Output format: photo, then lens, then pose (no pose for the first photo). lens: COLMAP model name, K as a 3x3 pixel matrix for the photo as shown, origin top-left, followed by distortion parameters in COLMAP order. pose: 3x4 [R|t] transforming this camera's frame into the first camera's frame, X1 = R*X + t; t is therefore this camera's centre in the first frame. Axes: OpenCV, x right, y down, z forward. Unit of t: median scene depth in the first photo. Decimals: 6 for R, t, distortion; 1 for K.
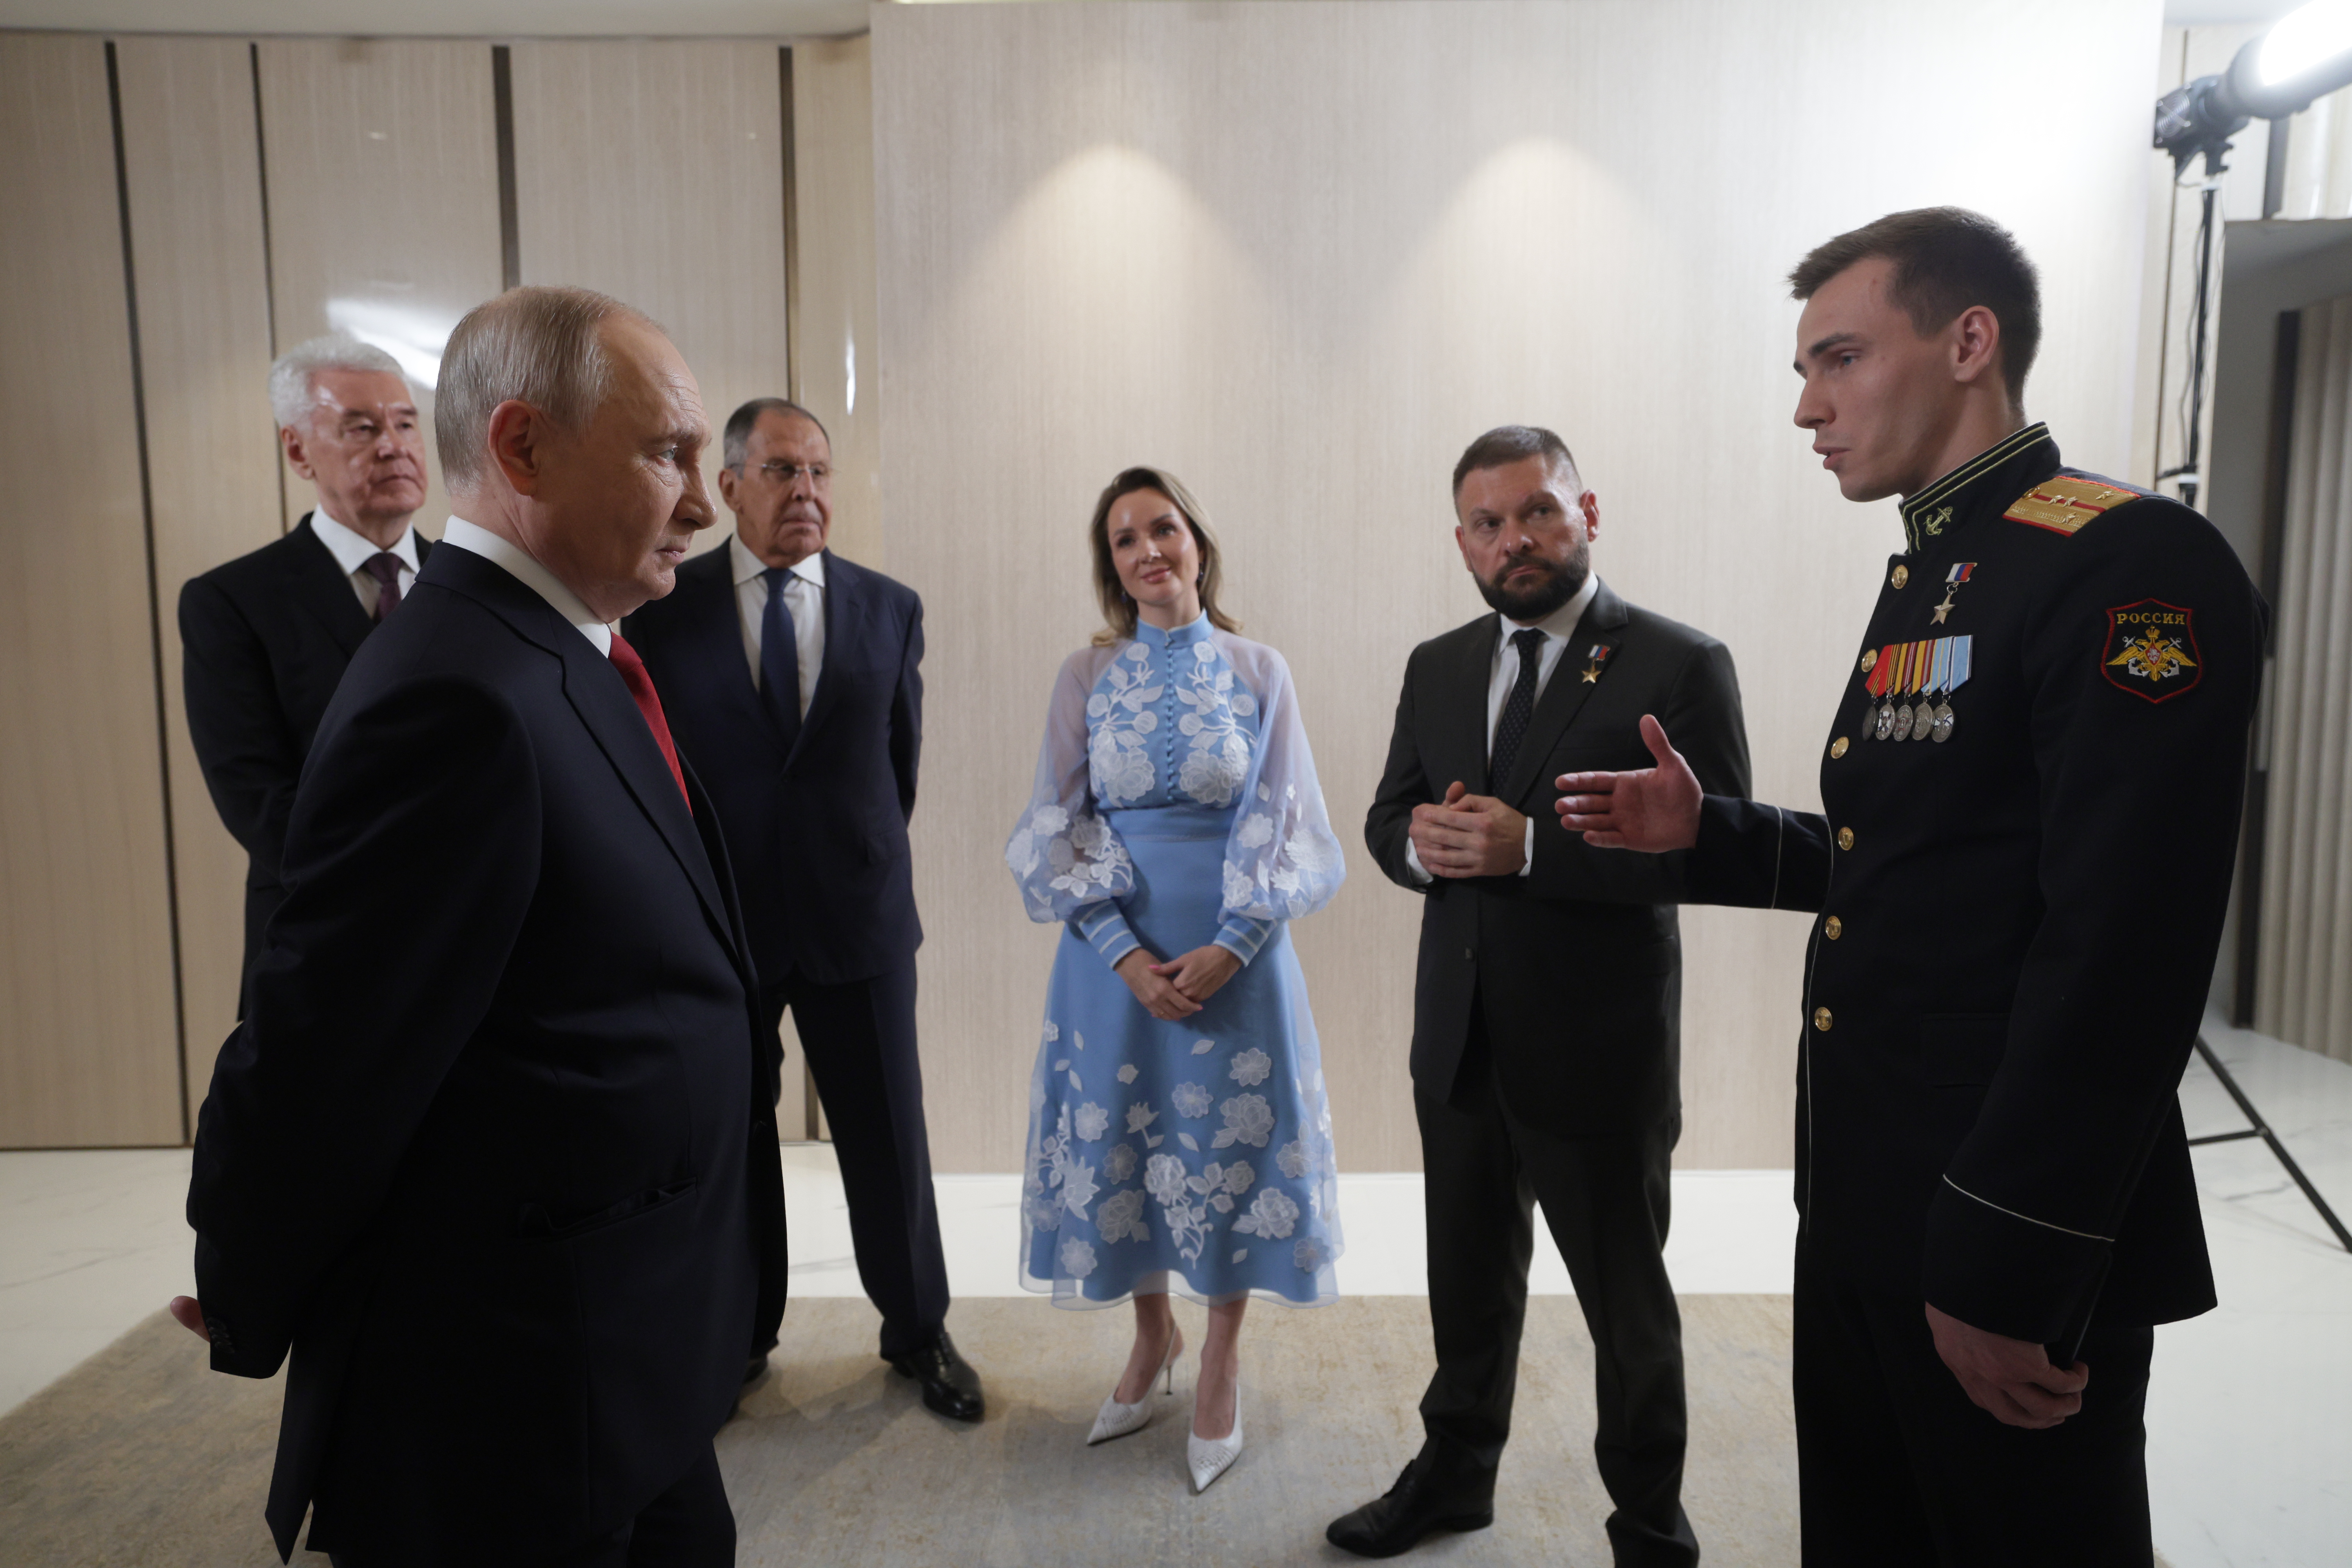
lens RADIAL K [[1683.0, 0, 1192.6], [0, 1683.0, 793.8], [0, 0, 1]] dist [0.057819, -0.011131]
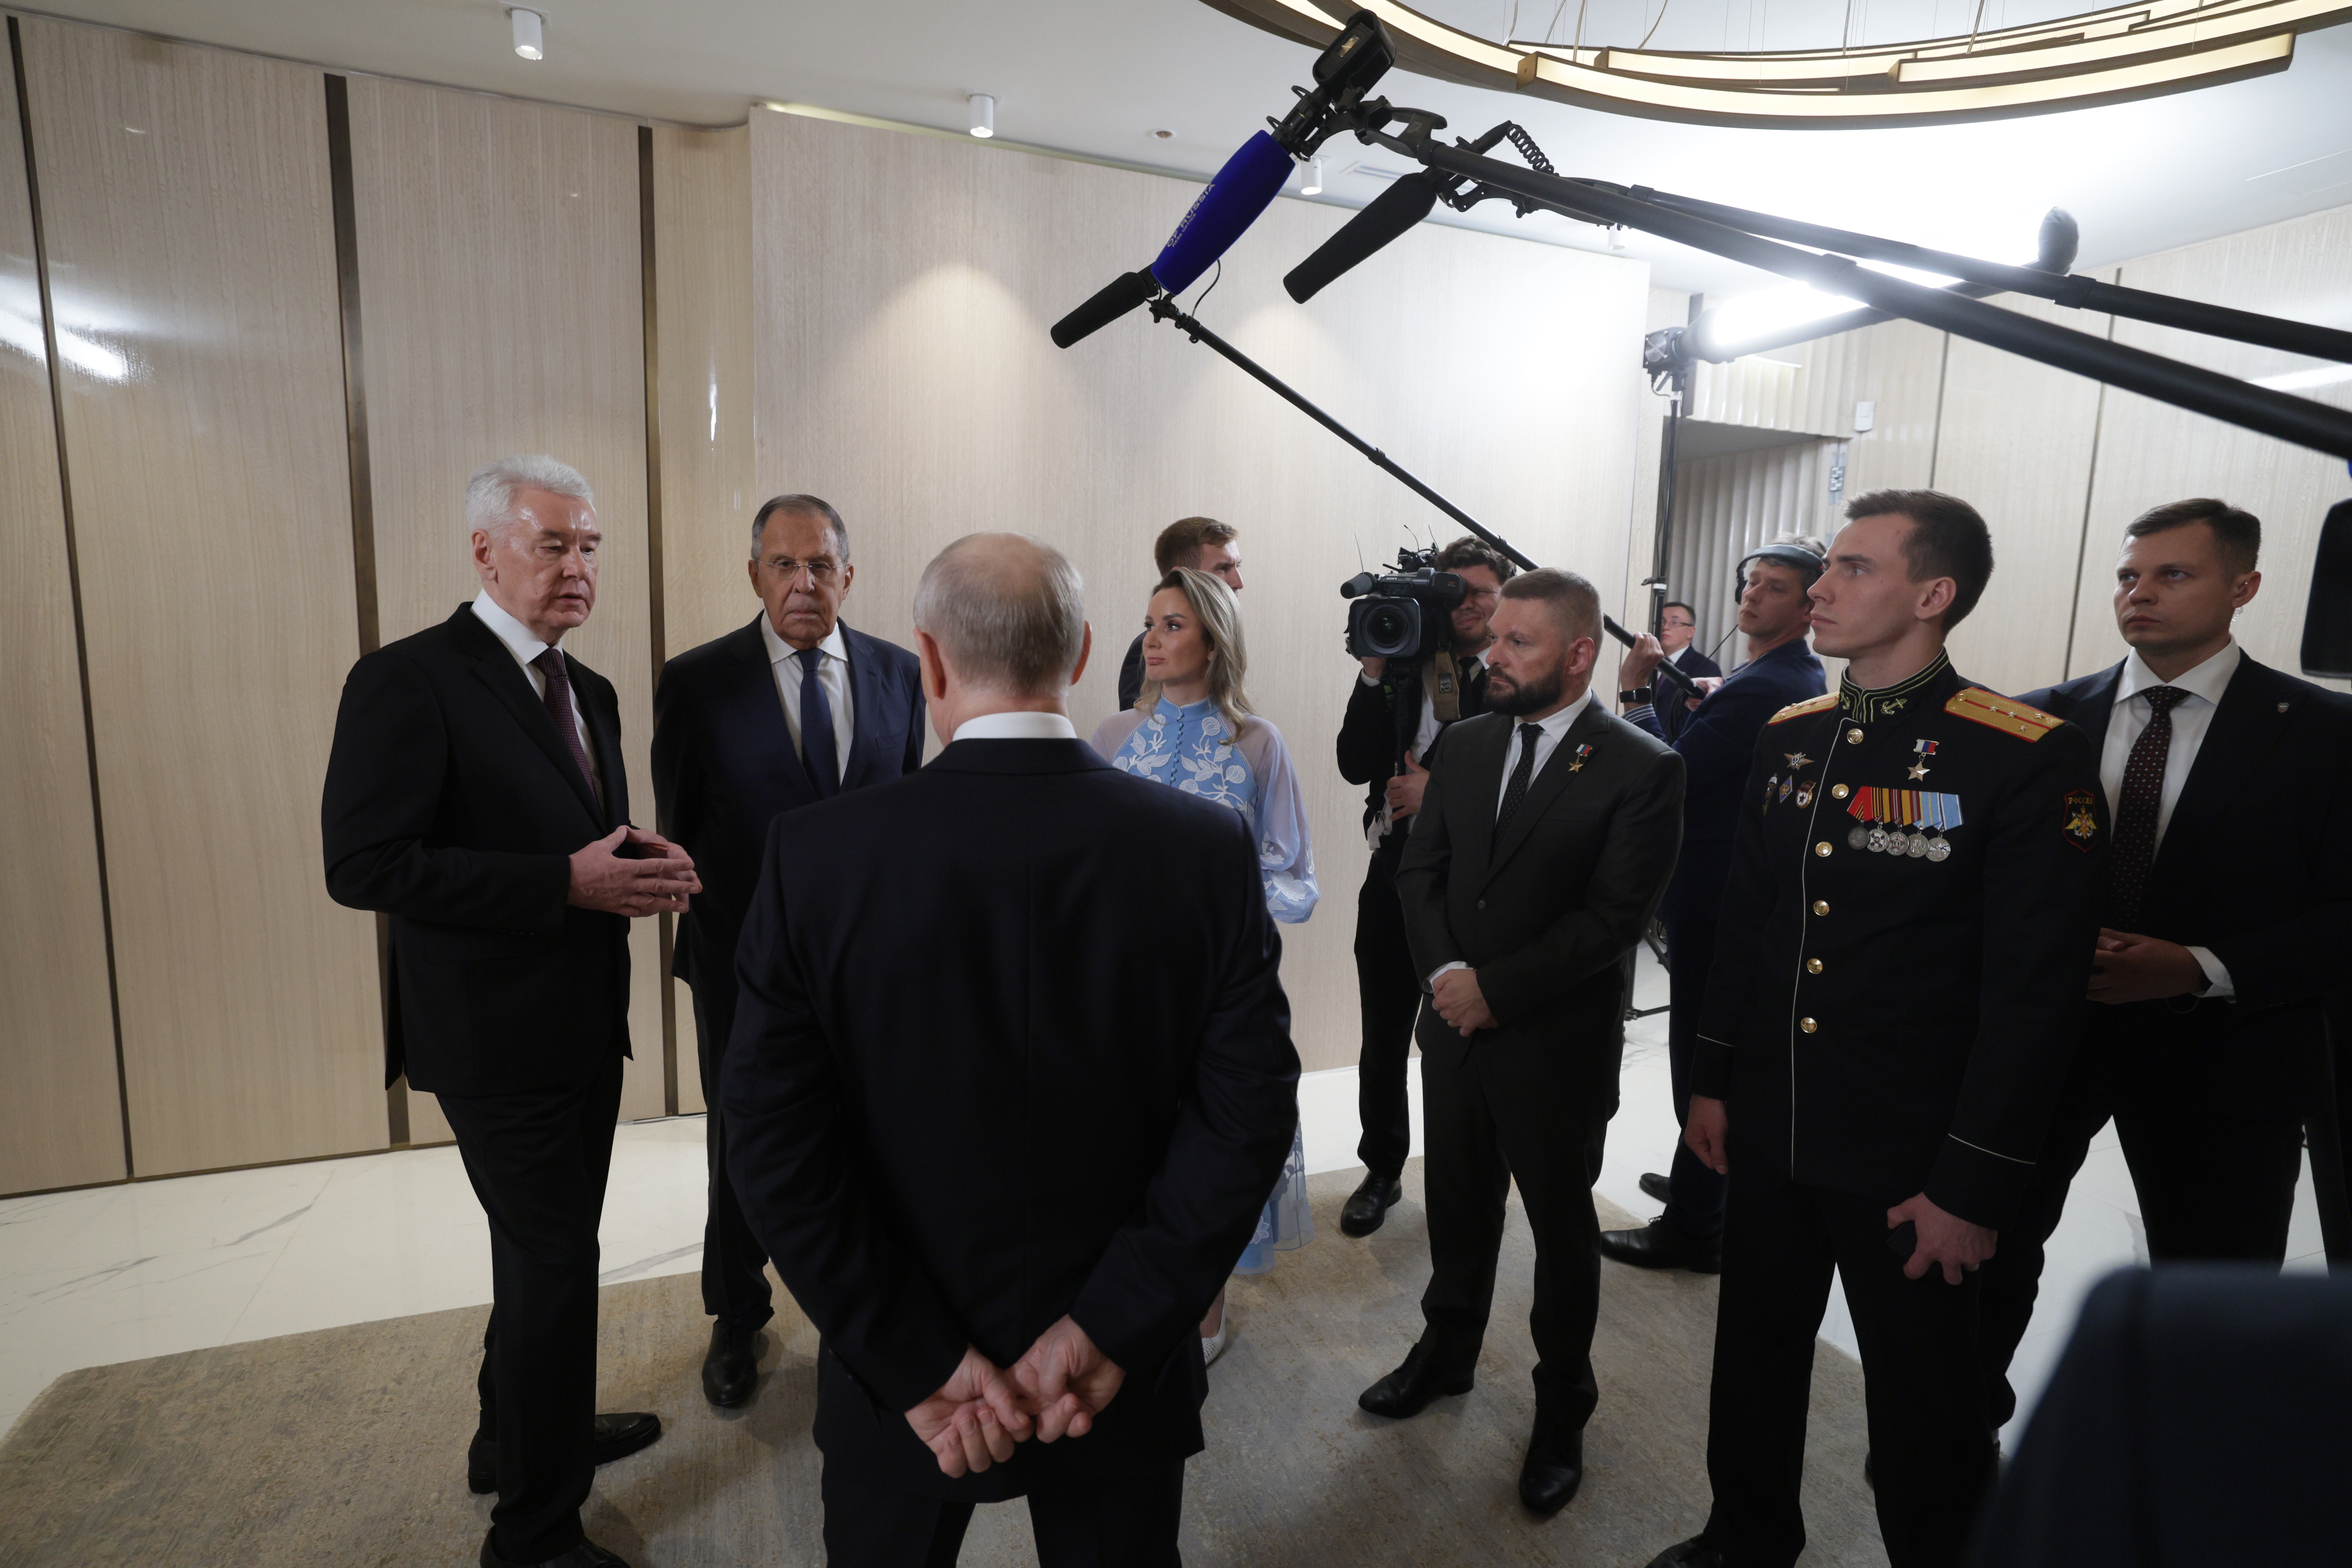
lens RADIAL K [[1307.3, 0, 1171.6], [0, 1307.3, 789.5], [0, 0, 1]] dist [0.011338, 0.009087]
pose [[0.919035, -0.022570, 0.393528, -0.358960], [-0.001201, 0.998194, 0.060053, -0.090778], [-0.394173, -0.055663, 0.917349, 0.104138]]
